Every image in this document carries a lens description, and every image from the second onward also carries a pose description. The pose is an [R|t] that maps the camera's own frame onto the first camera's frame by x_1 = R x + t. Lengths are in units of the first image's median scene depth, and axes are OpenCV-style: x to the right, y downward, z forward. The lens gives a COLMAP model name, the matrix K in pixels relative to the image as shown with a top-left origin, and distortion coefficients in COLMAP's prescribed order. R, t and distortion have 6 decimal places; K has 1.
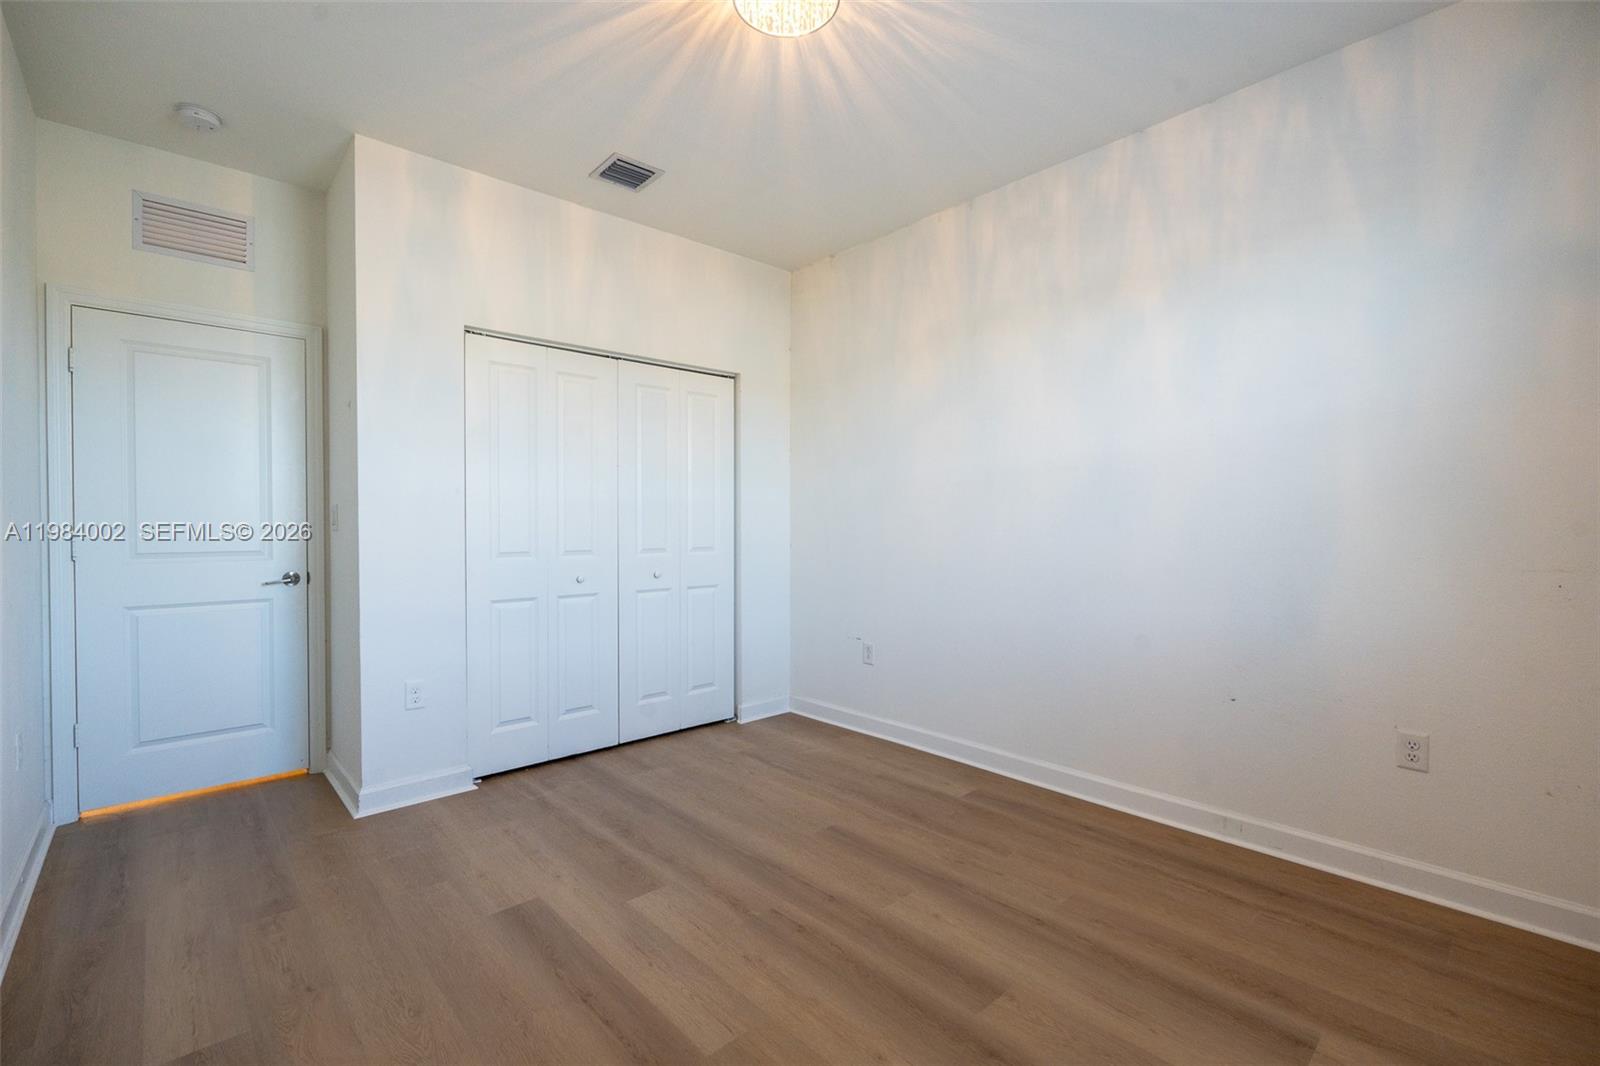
lens RADIAL K [[698.4, 0, 797.7], [0, 698.4, 528.0], [0, 0, 1]] dist [0.001876, 0.000356]
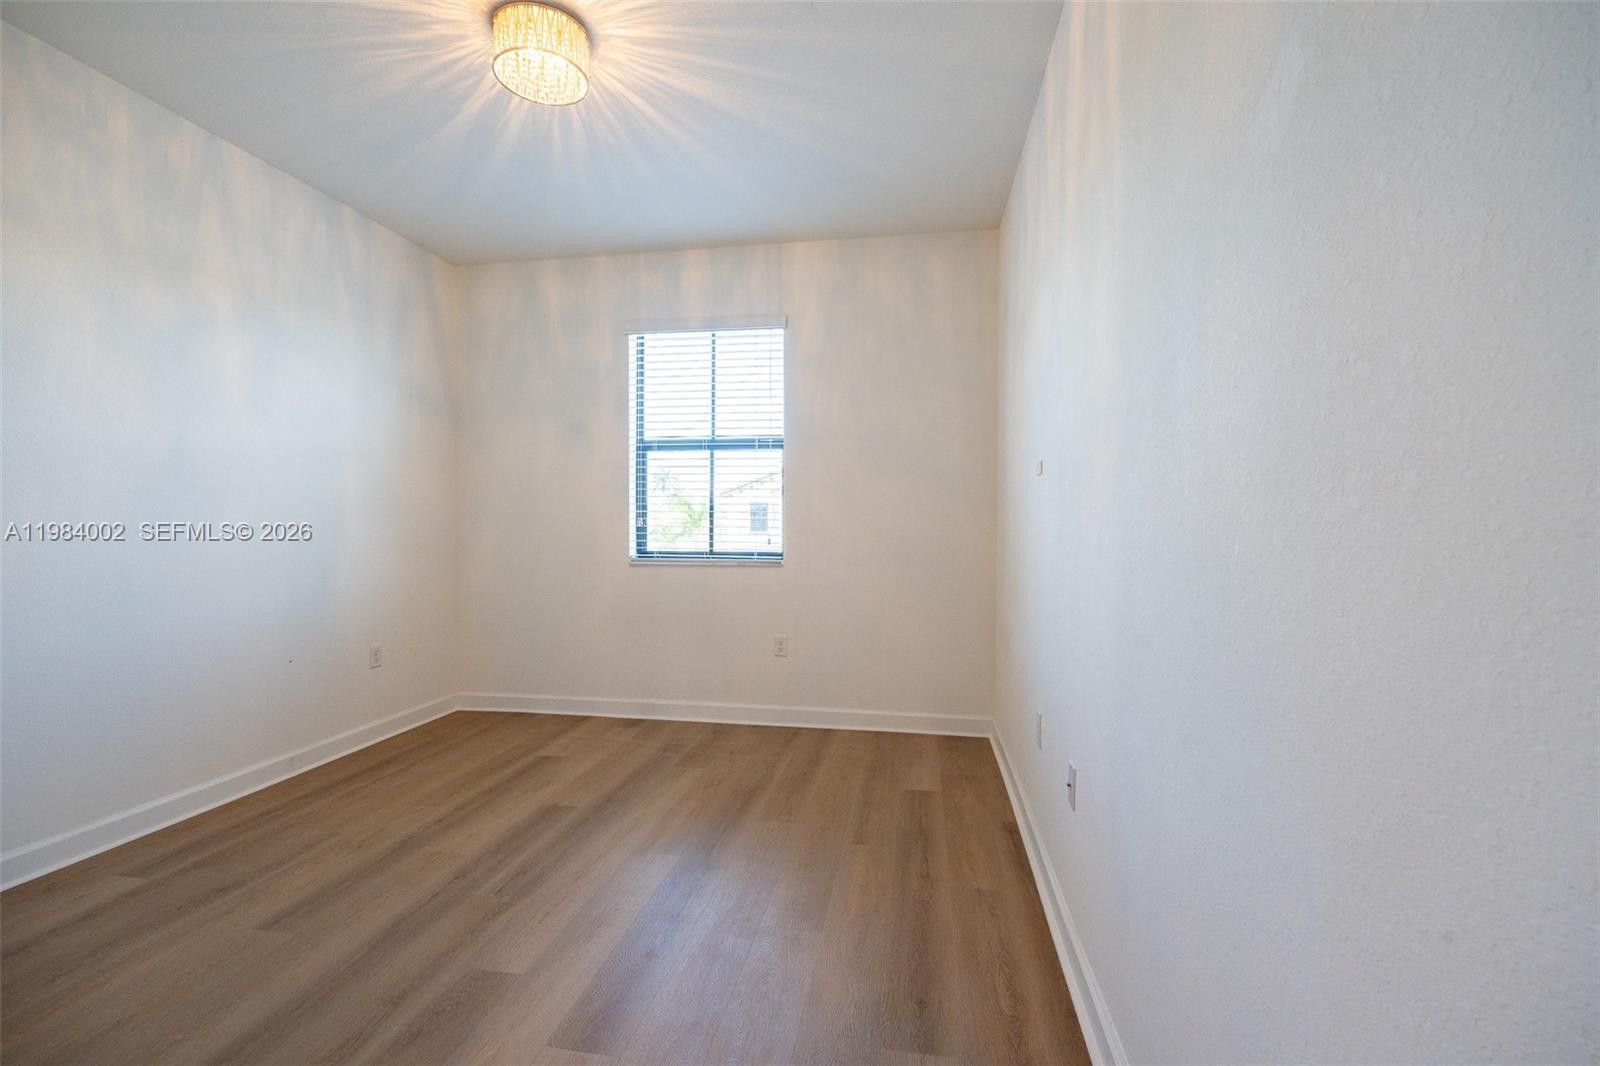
lens RADIAL K [[709.7, 0, 801.3], [0, 709.7, 522.9], [0, 0, 1]] dist [-0.000891, -0.000164]
pose [[-0.610320, 0.002145, 0.792152, -1.023003], [0.004053, 0.999992, 0.000415, 0.002651], [-0.792145, 0.003464, -0.610323, 1.151157]]
